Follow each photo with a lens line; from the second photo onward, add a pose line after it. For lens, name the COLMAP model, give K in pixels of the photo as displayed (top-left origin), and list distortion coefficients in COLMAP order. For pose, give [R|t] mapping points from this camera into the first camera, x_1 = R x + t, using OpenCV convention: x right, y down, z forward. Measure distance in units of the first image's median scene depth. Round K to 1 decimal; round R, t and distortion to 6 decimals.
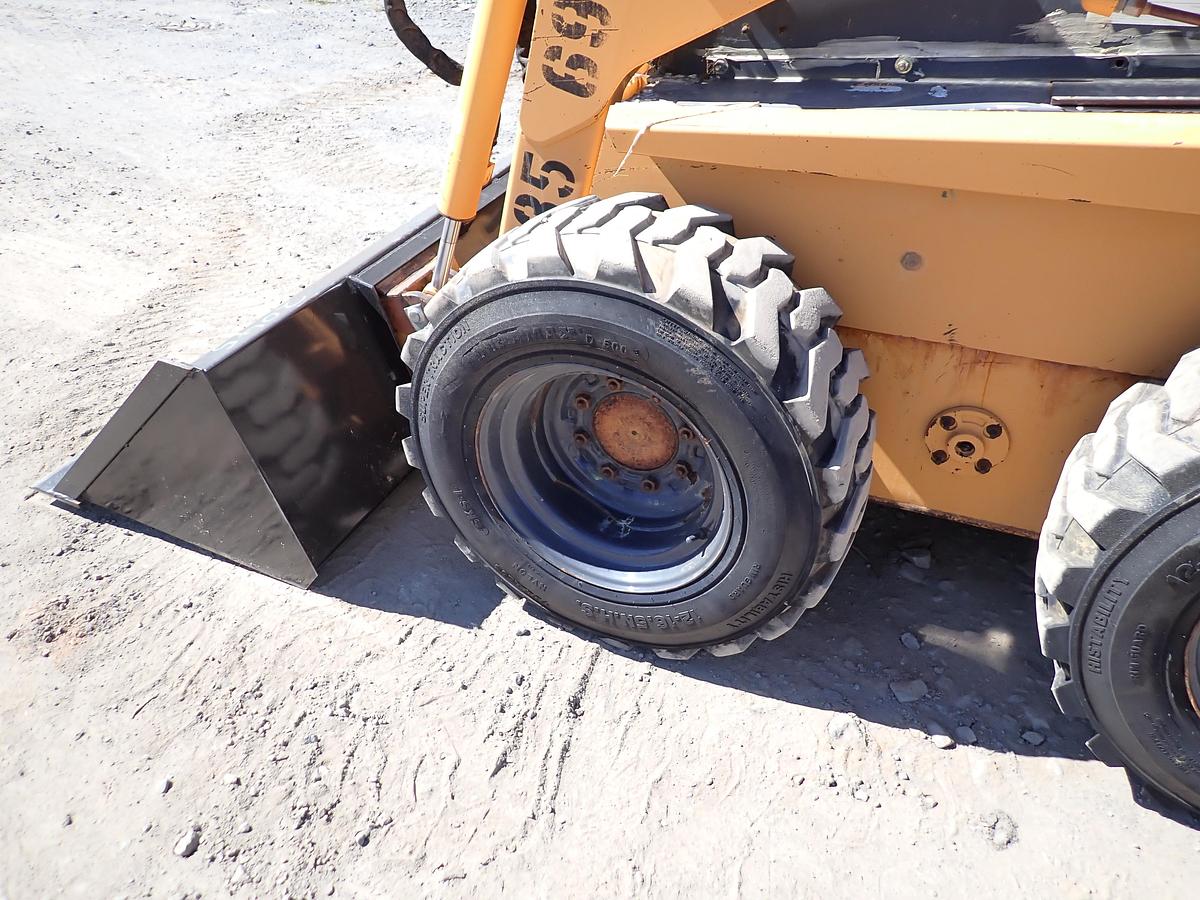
lens RADIAL K [[878.7, 0, 601.7], [0, 878.7, 436.9], [0, 0, 1]] dist [0.010175, -0.005547]
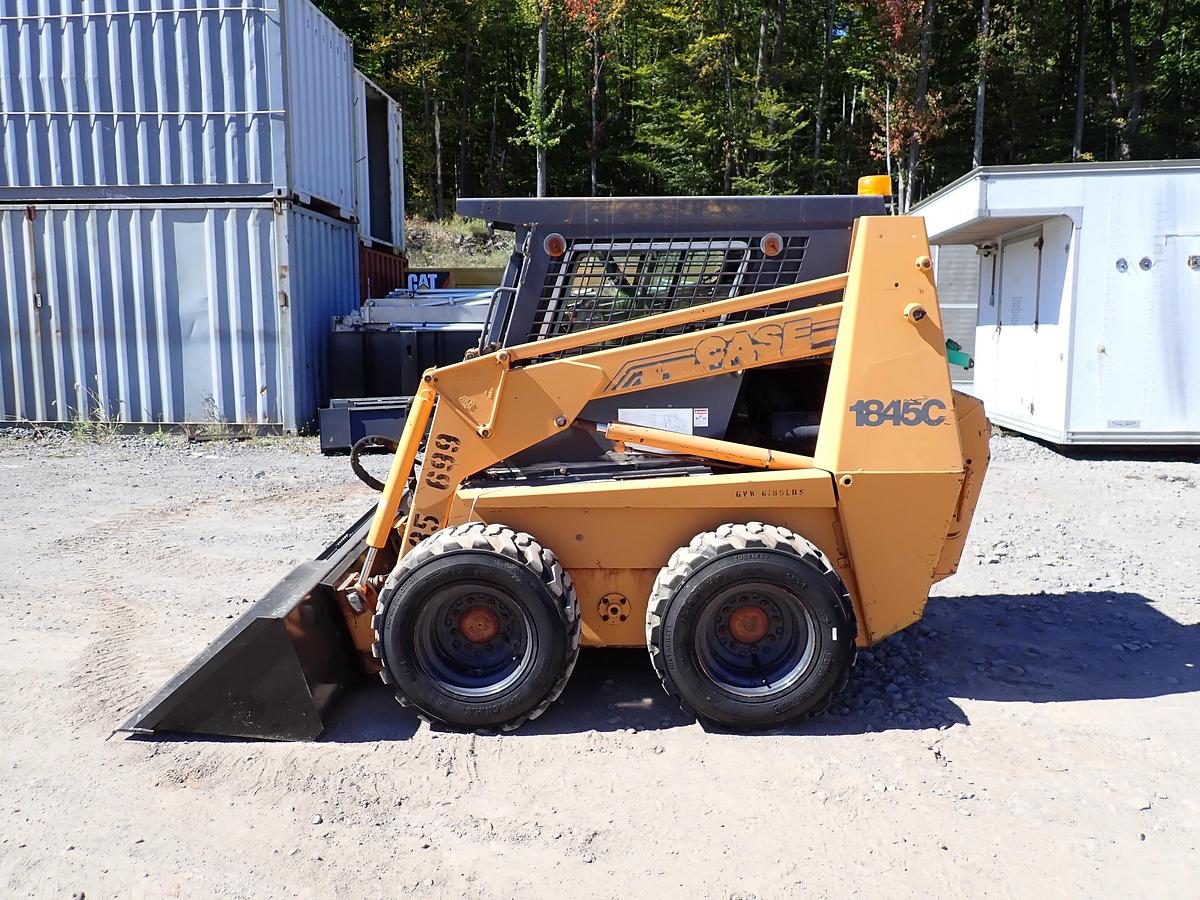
lens RADIAL K [[878.7, 0, 596.1], [0, 878.7, 451.1], [0, 0, 1]] dist [0.010175, -0.005547]
pose [[0.925460, -0.046498, 0.375980, -0.547618], [0.202440, 0.899562, -0.387049, 0.561812], [-0.320221, 0.434312, 0.841922, -1.269840]]
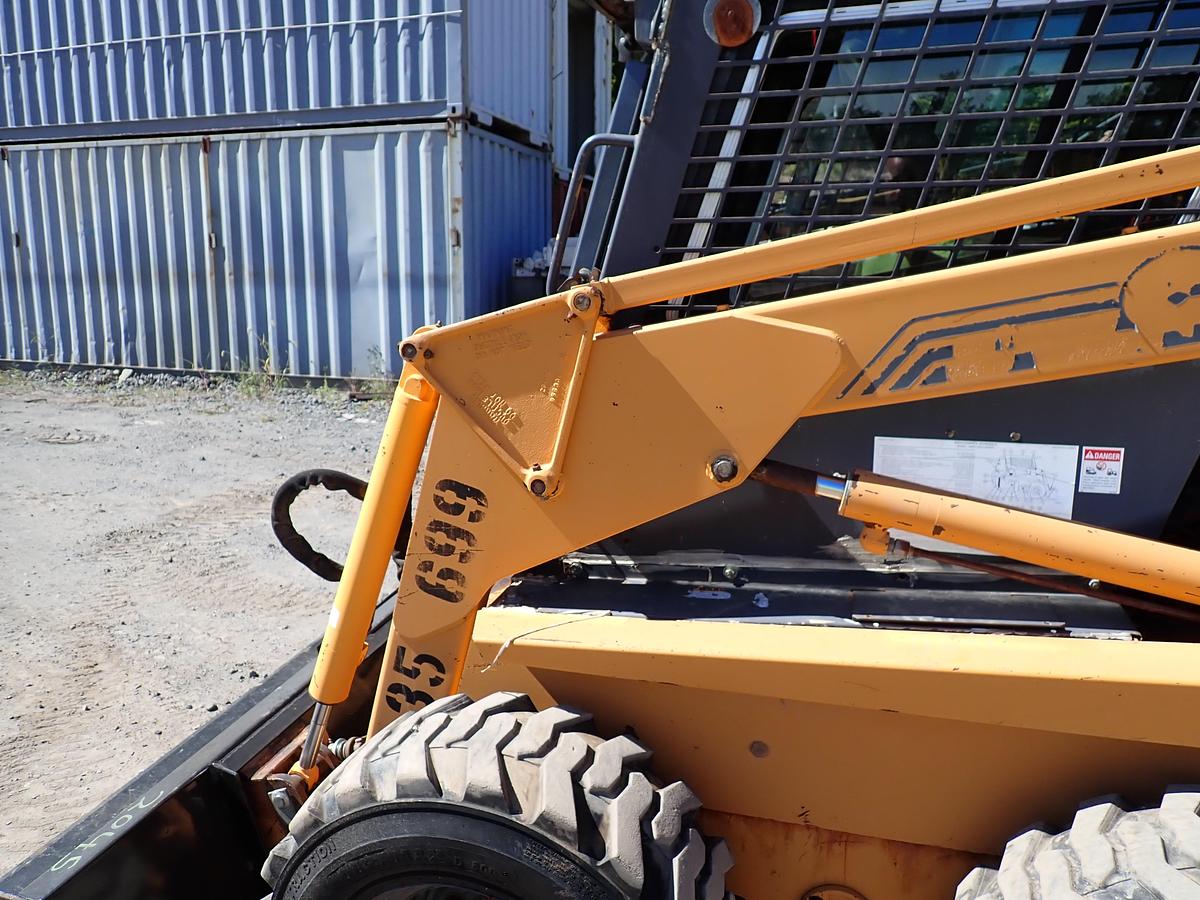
lens RADIAL K [[878.7, 0, 599.3], [0, 878.7, 451.3], [0, 0, 1]] dist [0.010175, -0.005547]
pose [[0.990457, -0.011753, 0.137318, 0.011516], [0.062661, 0.925823, -0.372727, -0.138018], [-0.122752, 0.377774, 0.917725, -0.103626]]
